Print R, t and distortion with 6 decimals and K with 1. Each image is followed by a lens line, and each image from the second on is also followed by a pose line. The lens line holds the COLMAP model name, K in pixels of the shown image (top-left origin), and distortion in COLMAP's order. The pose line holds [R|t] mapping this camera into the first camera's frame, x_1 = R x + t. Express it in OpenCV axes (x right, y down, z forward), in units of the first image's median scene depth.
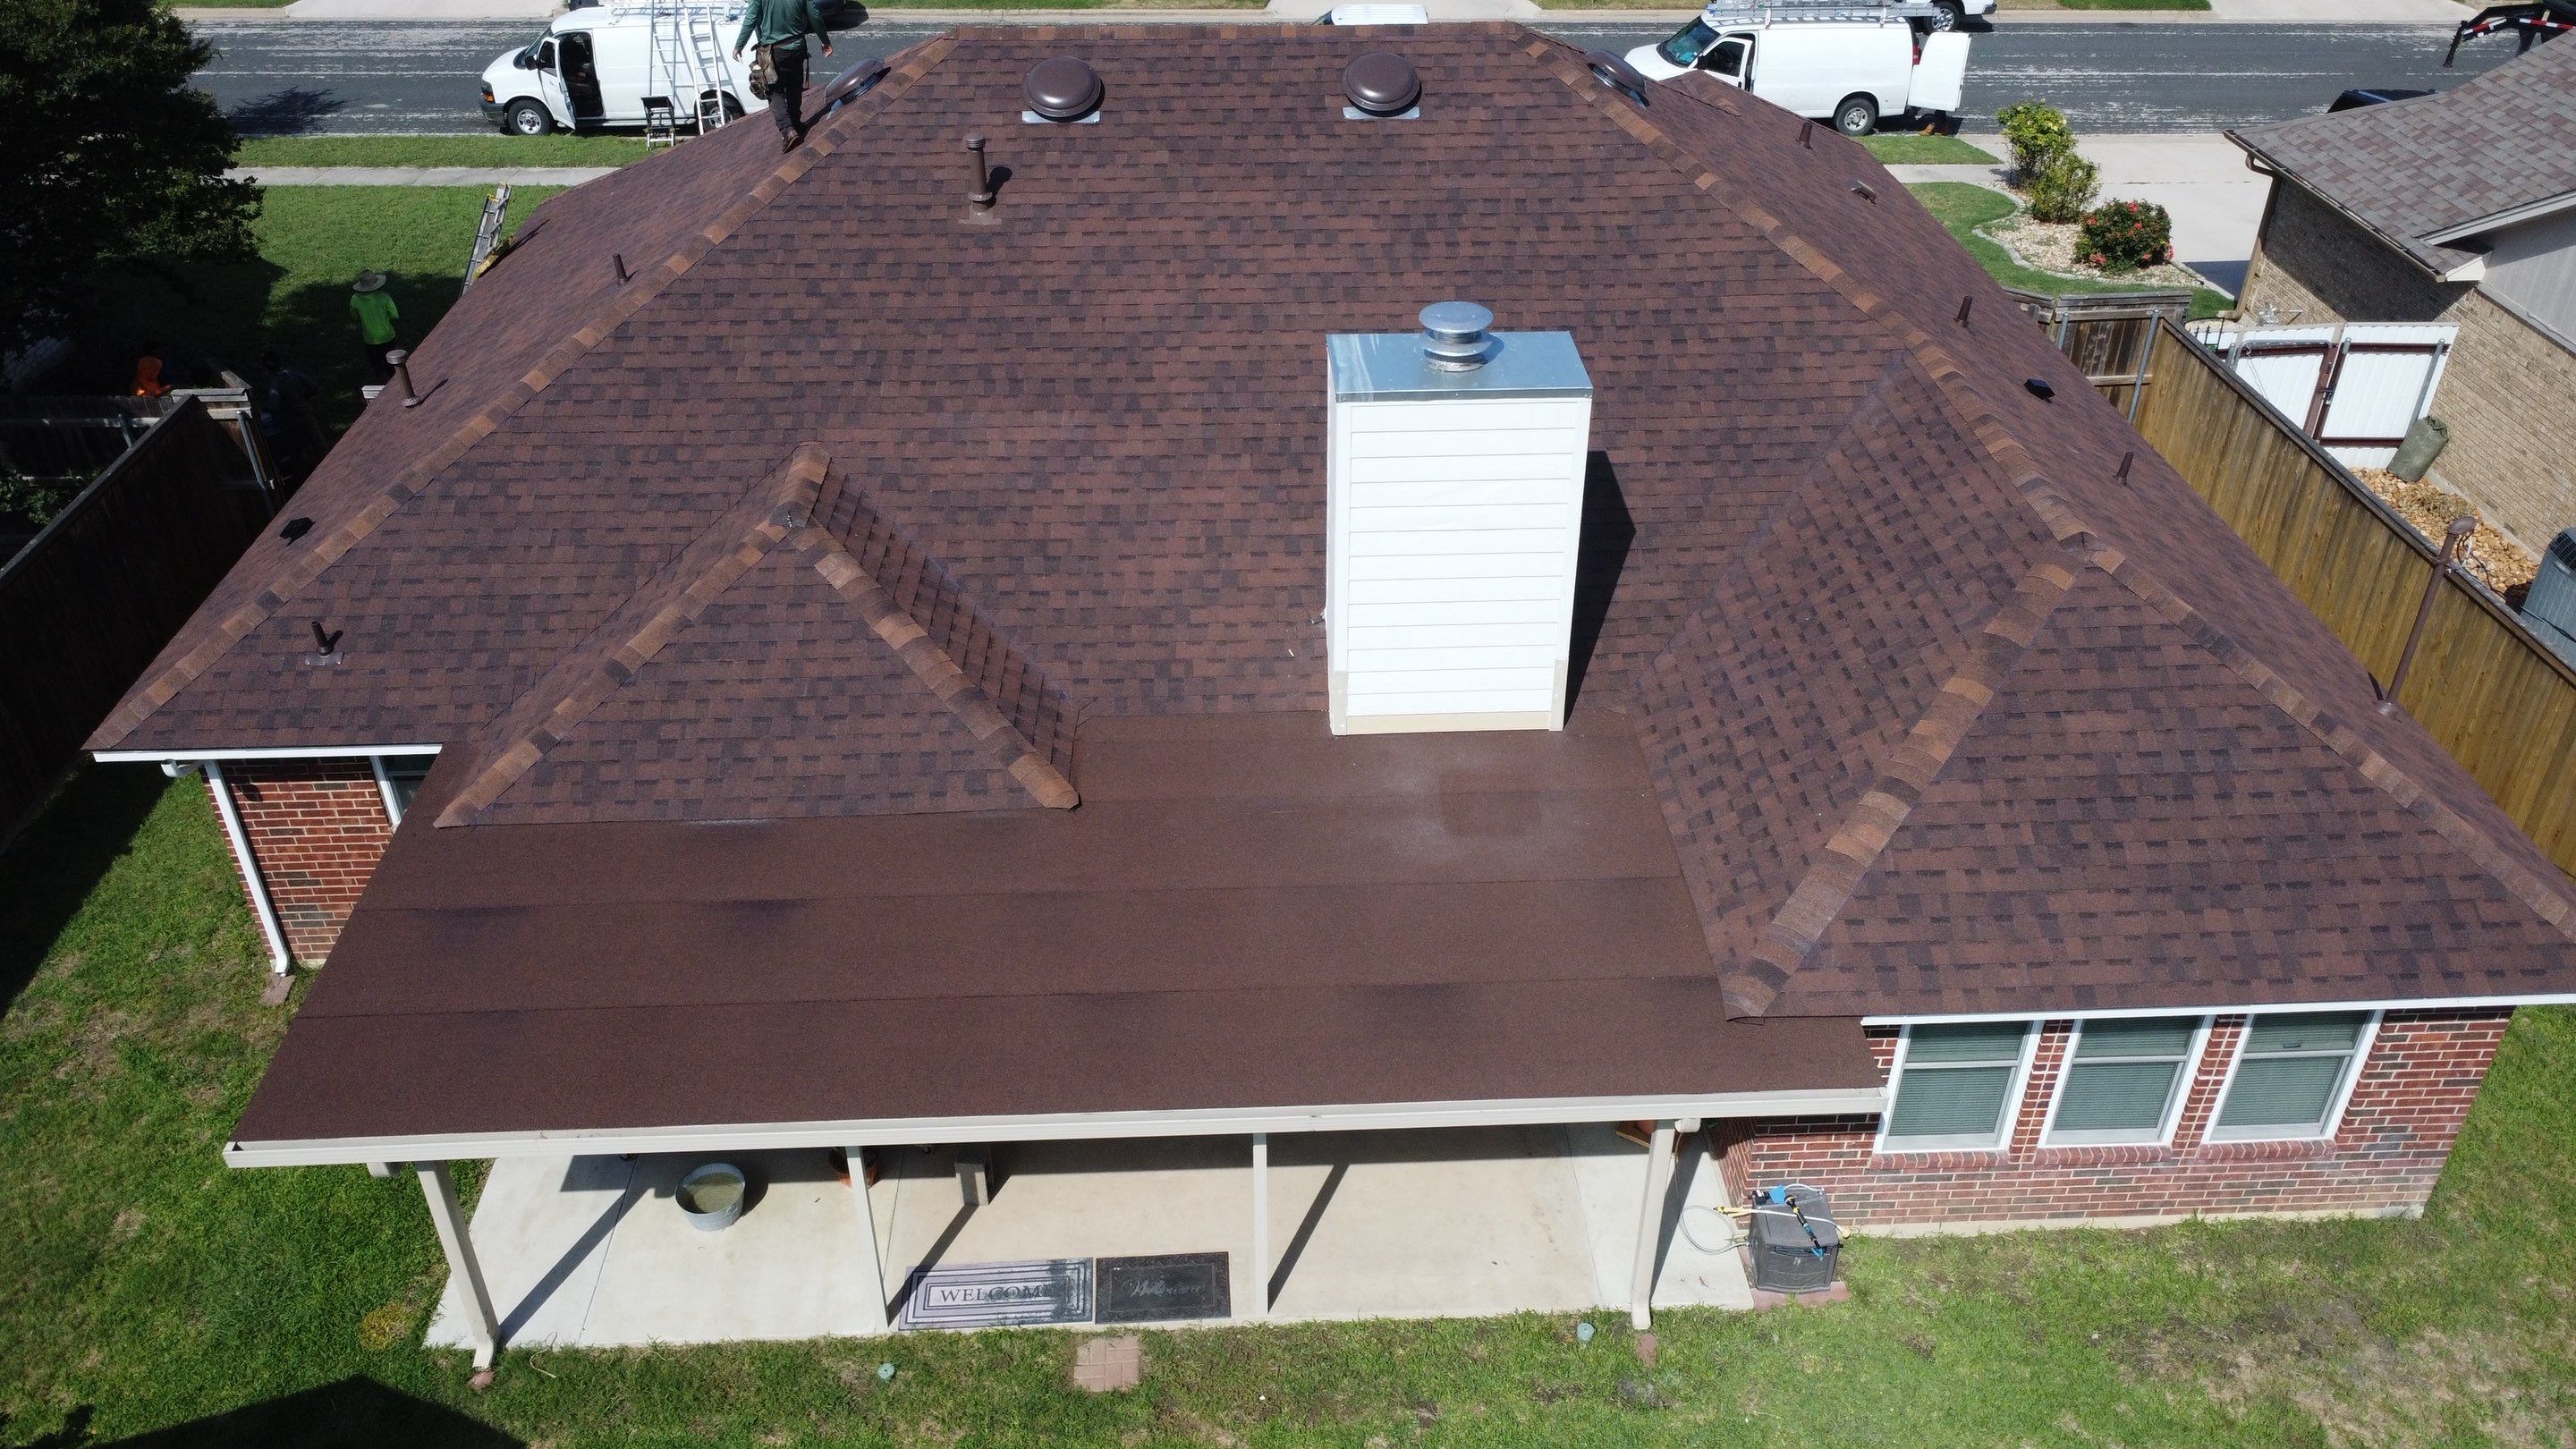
lens RADIAL K [[1925.2, 0, 1278.5], [0, 1925.2, 718.9], [0, 0, 1]] dist [-0.002938, 0.005671]
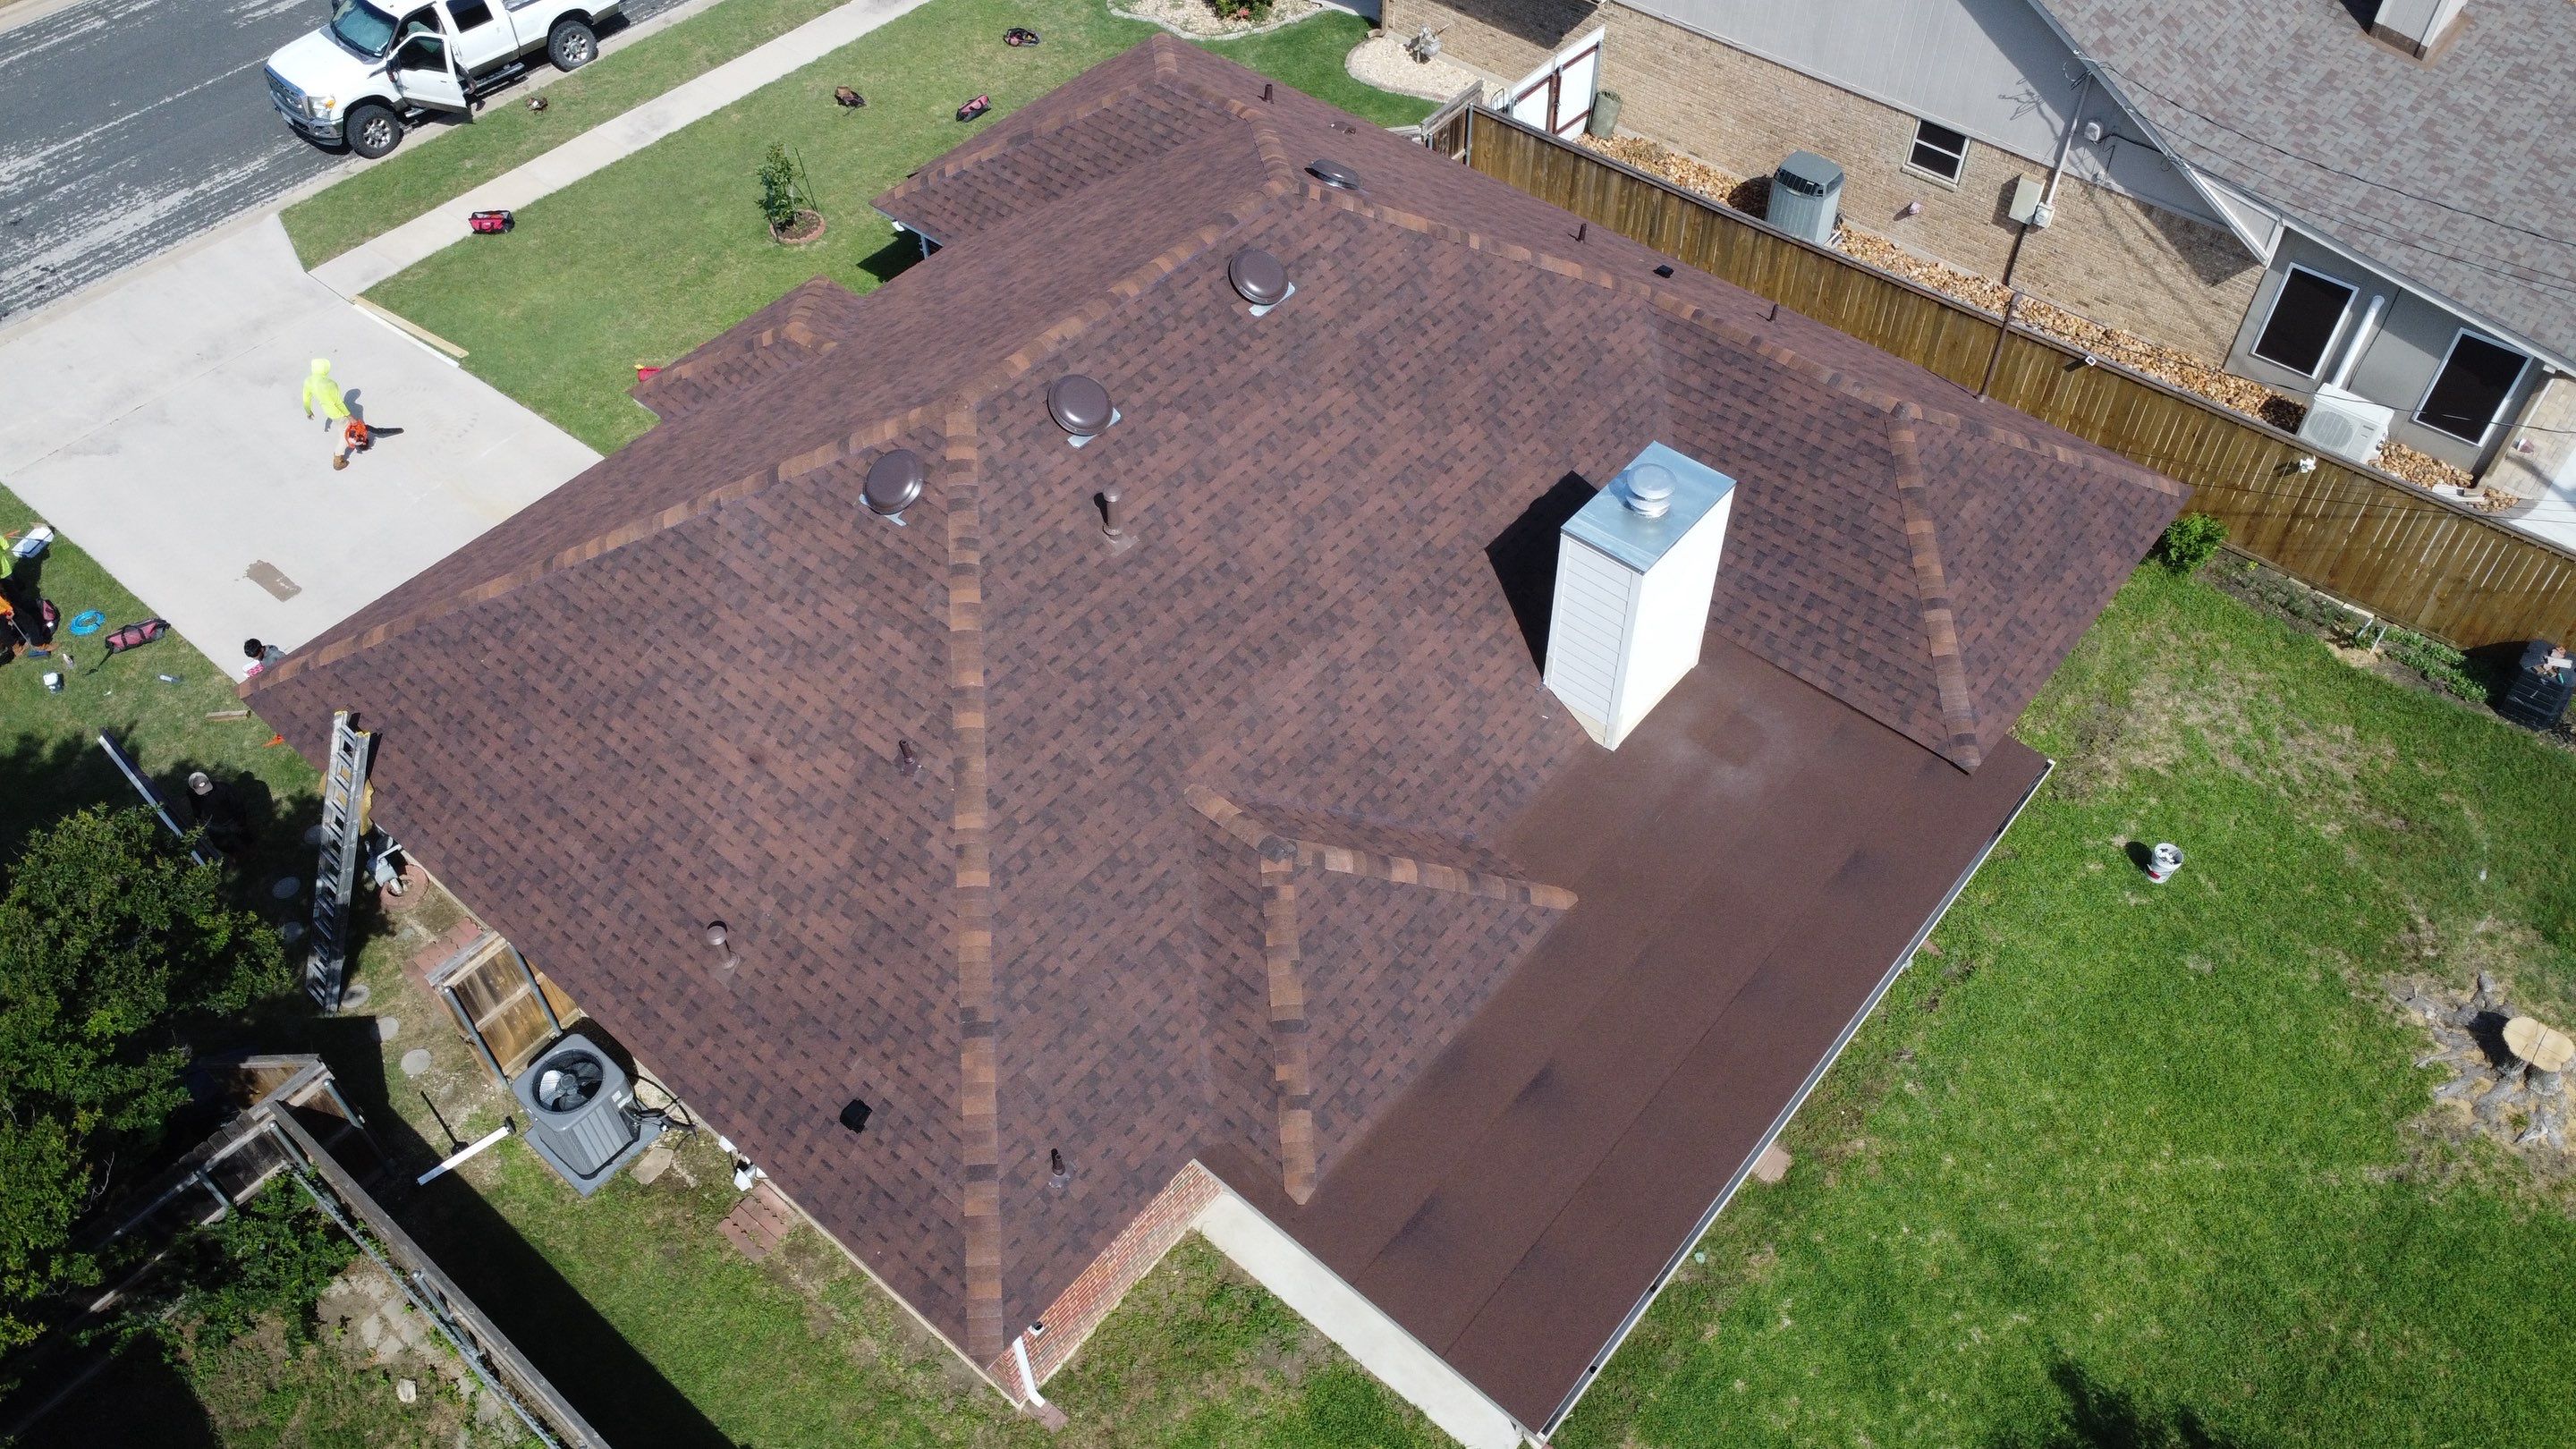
lens RADIAL K [[1925.2, 0, 1289.8], [0, 1925.2, 726.0], [0, 0, 1]] dist [-0.002938, 0.005671]
pose [[0.674082, -0.558456, 0.483468, -0.703184], [0.414683, 0.827755, 0.377968, -0.558317], [-0.611271, -0.054295, 0.789557, -0.006759]]
